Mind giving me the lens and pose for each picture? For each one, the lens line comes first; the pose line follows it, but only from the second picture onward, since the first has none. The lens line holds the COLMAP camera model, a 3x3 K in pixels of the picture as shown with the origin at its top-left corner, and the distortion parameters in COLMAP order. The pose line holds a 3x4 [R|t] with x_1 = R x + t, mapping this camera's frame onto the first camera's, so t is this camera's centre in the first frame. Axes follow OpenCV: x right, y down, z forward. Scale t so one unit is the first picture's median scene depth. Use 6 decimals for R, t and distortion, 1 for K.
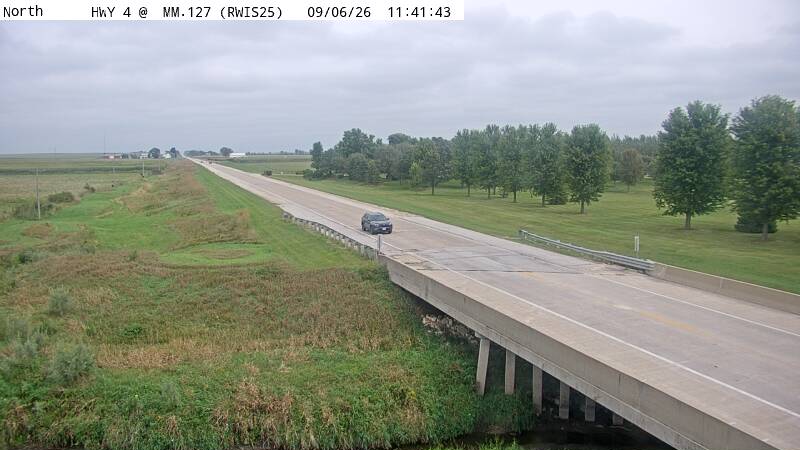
lens RADIAL K [[642.8, 0, 400.0], [0, 642.8, 225.0], [0, 0, 1]] dist [-0.114486, 0.048652]
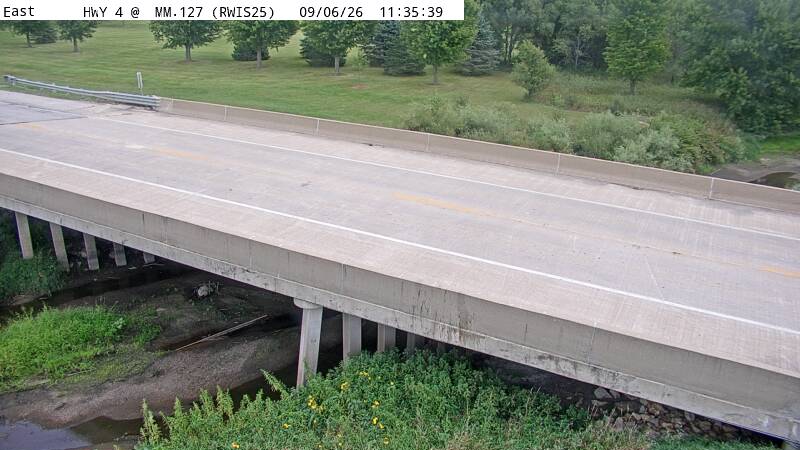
lens RADIAL K [[642.8, 0, 400.0], [0, 642.8, 225.0], [0, 0, 1]] dist [-0.114486, 0.048652]
pose [[0.734907, -0.216172, 0.642793, -0.168133], [0.045342, 0.961377, 0.271473, -0.054255], [-0.676651, -0.170362, 0.716324, 0.486148]]
